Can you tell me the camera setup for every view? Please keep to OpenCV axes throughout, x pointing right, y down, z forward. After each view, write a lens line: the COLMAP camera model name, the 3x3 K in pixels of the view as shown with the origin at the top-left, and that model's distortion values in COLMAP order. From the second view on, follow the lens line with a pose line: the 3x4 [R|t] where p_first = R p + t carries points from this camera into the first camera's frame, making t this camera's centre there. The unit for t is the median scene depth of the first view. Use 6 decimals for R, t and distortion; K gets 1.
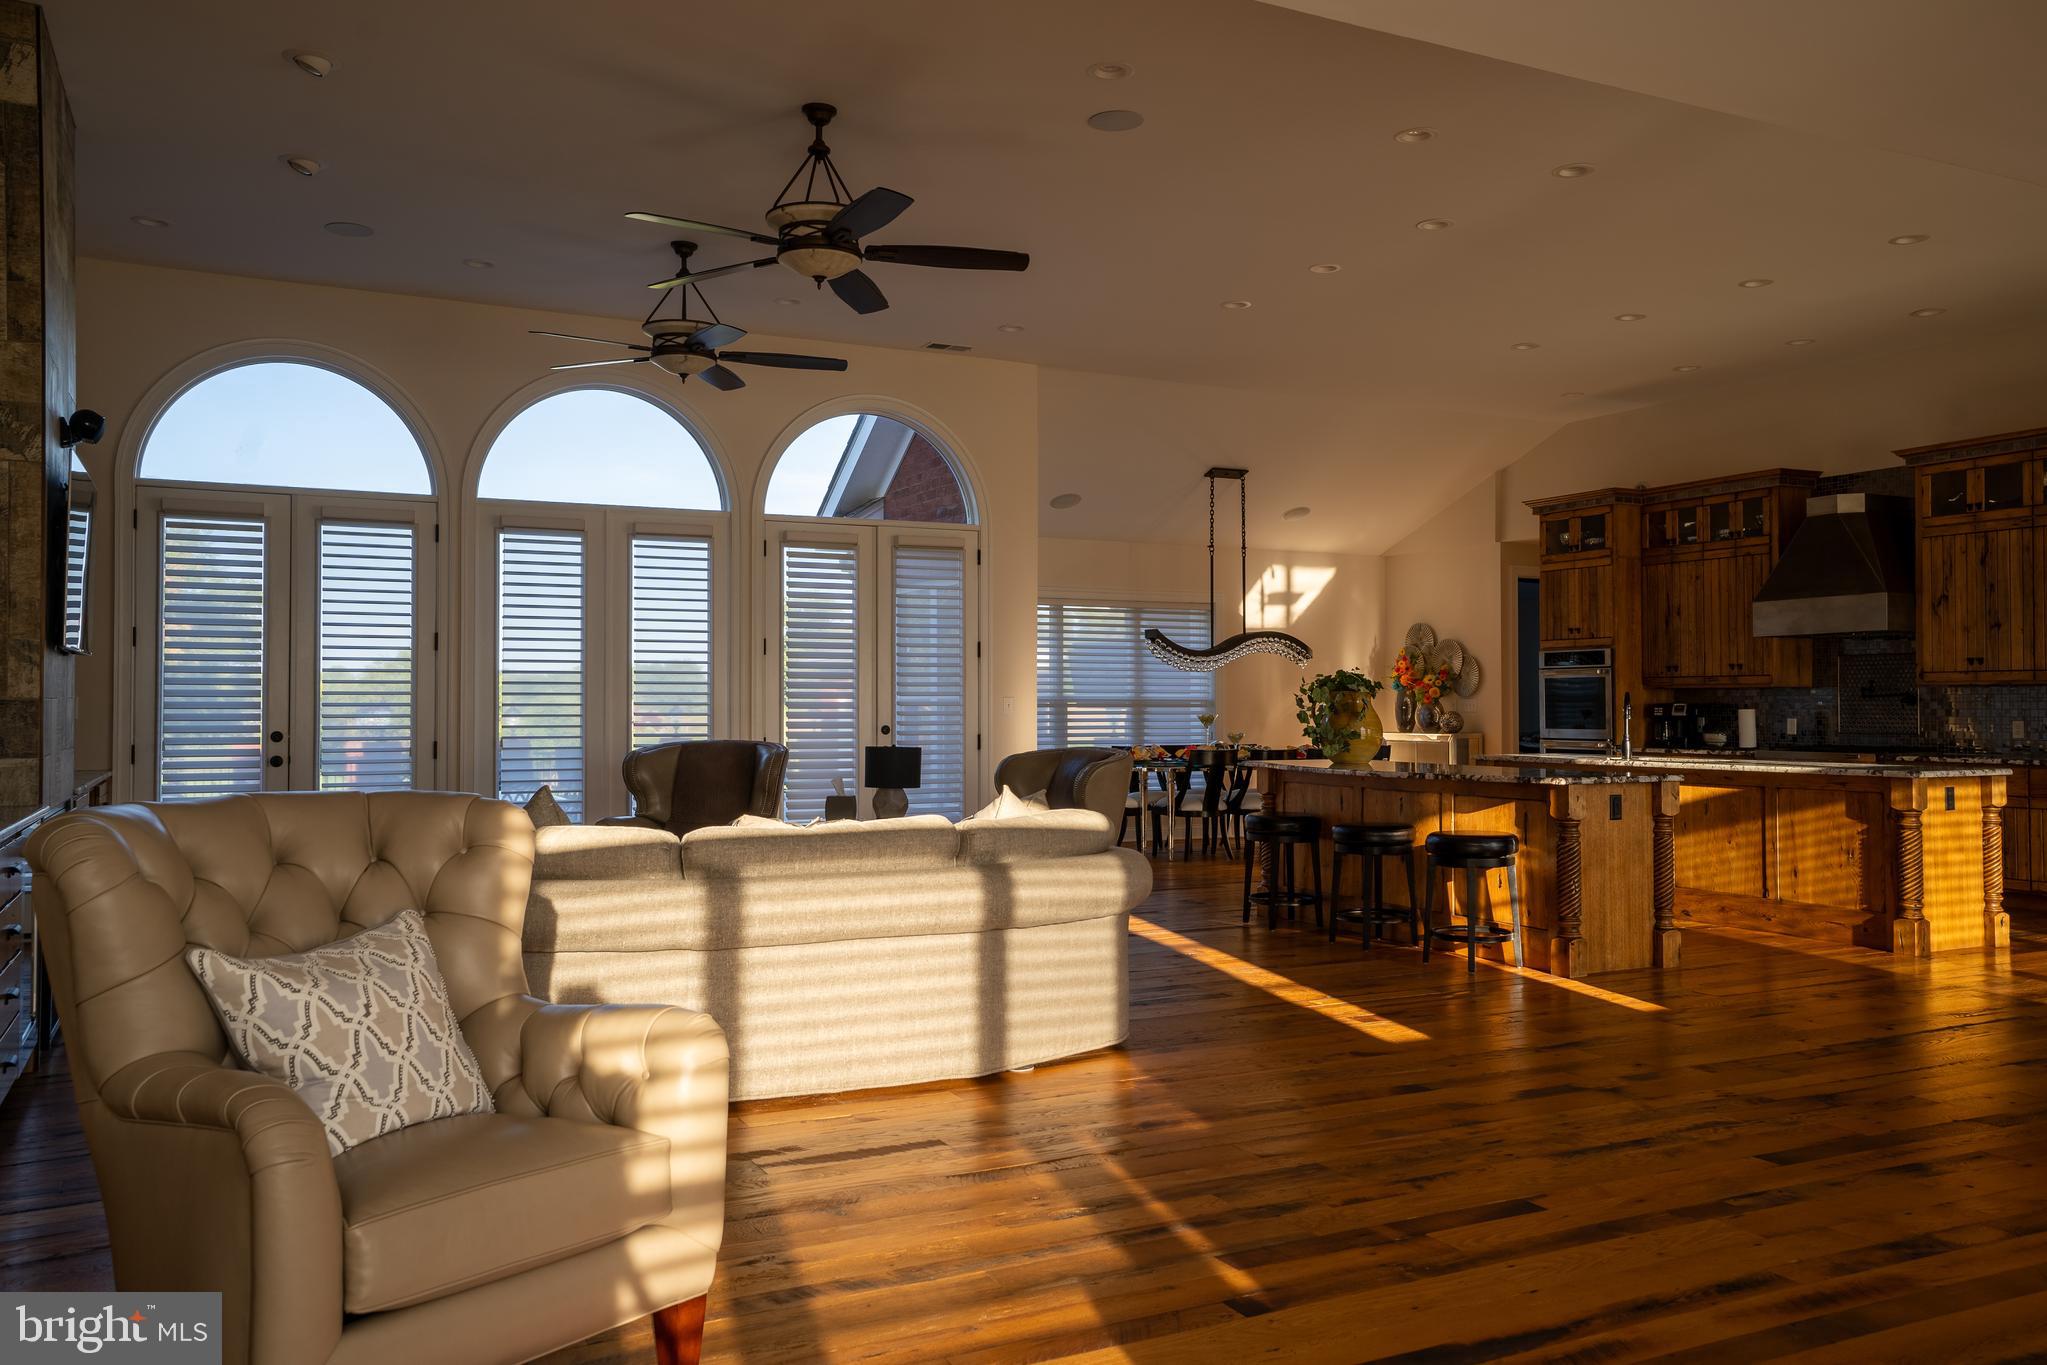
lens RADIAL K [[1574.8, 0, 1031.4], [0, 1574.8, 677.1], [0, 0, 1]] dist [-0.006169, 0.065632]
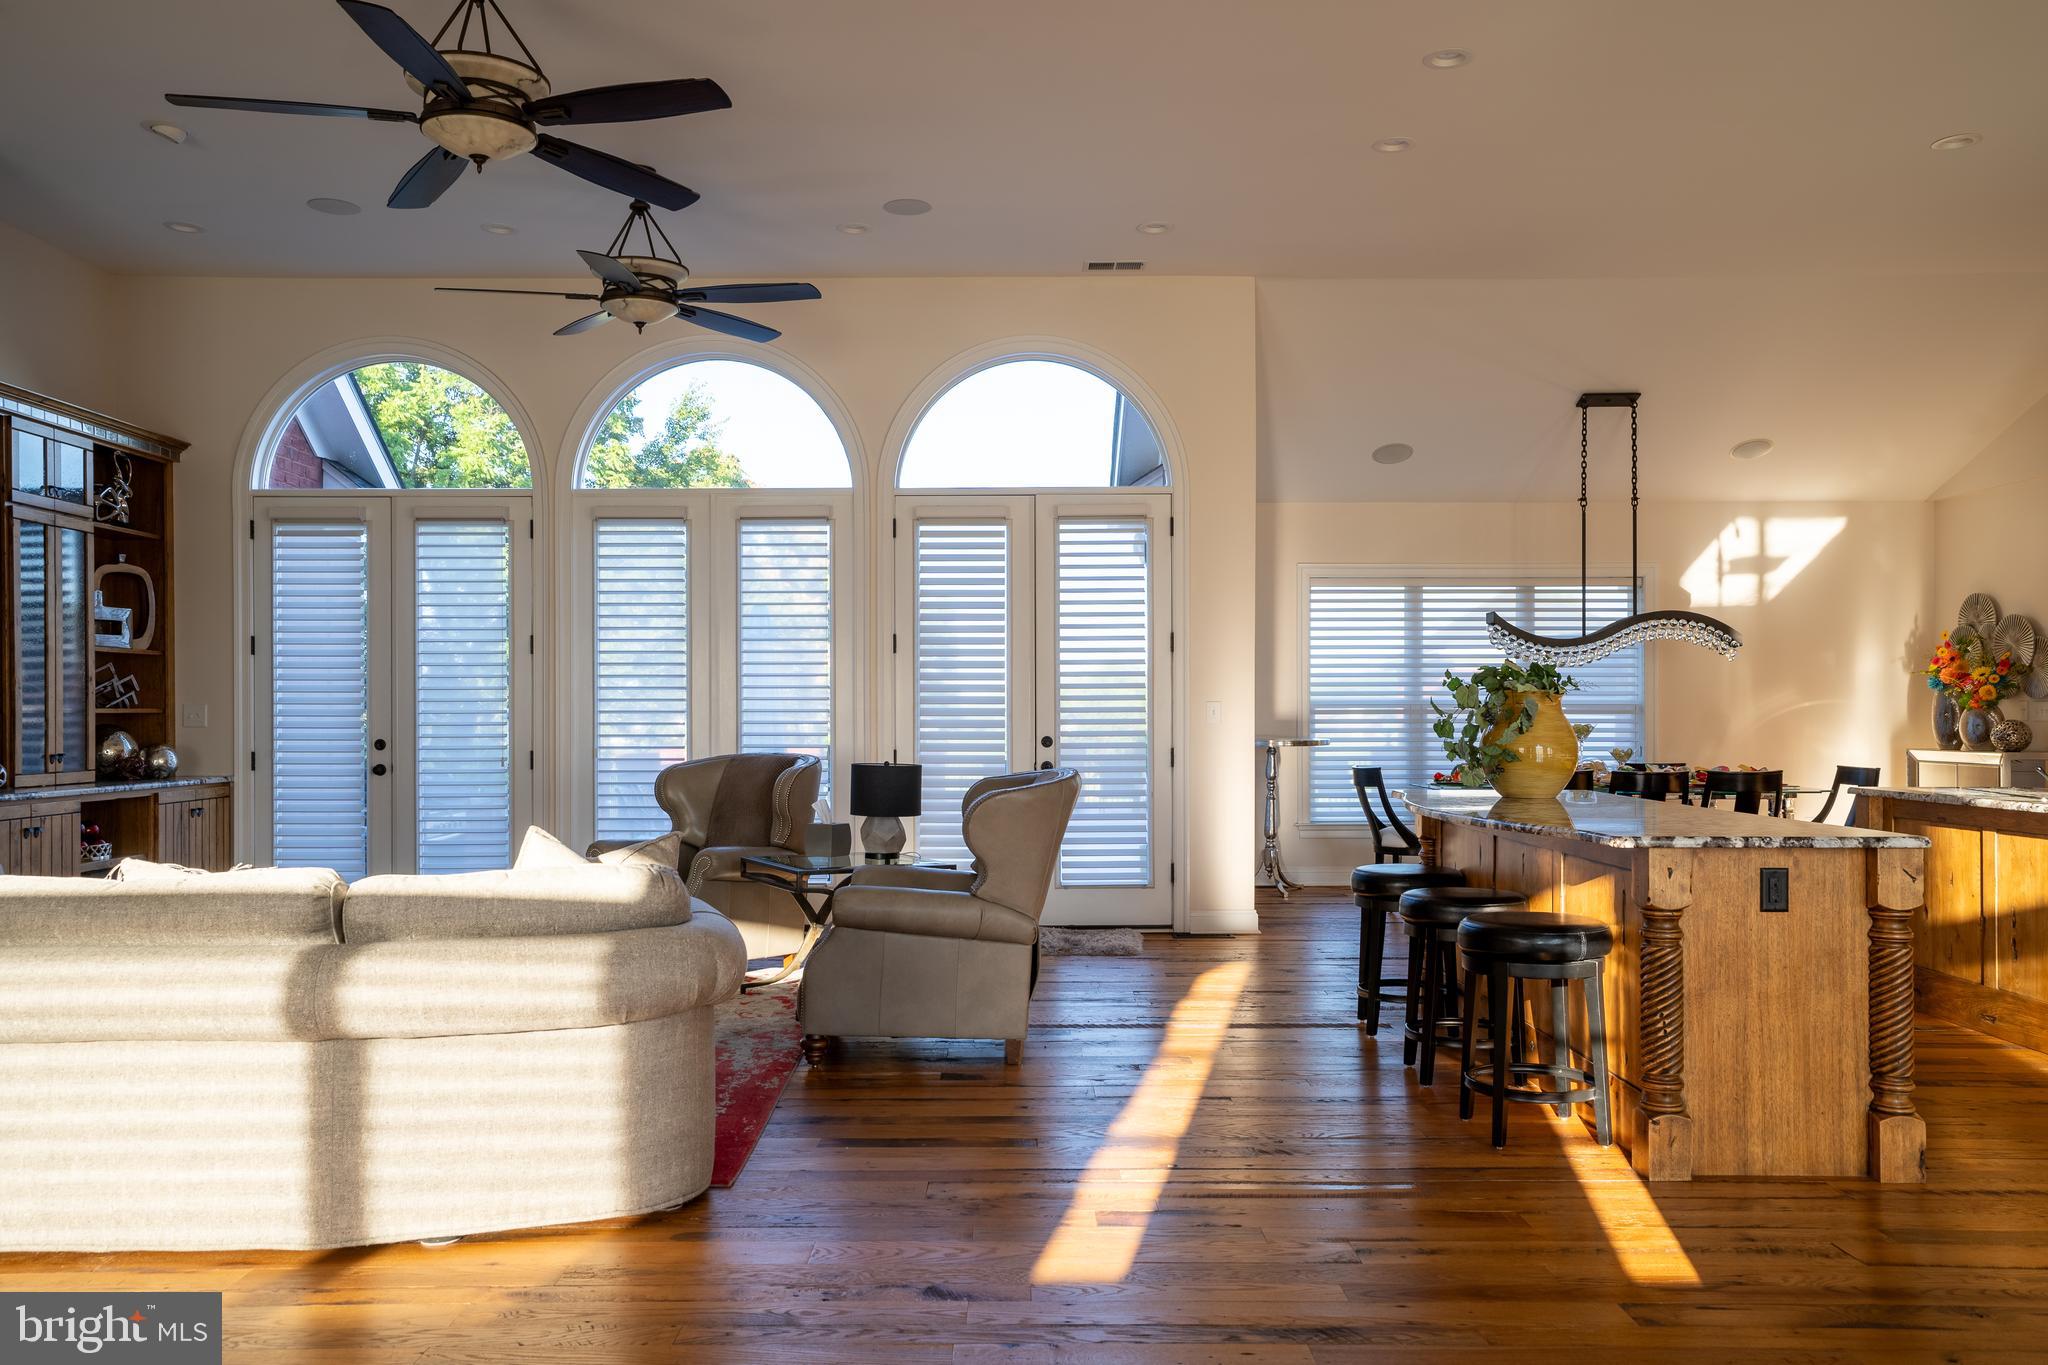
lens RADIAL K [[1590.3, 0, 1021.8], [0, 1590.3, 713.3], [0, 0, 1]] dist [-0.010051, 0.074967]
pose [[0.892547, -0.001443, -0.450952, 0.251368], [0.010157, 0.999806, 0.016902, 0.003679], [0.450840, -0.019666, 0.892388, 0.235166]]
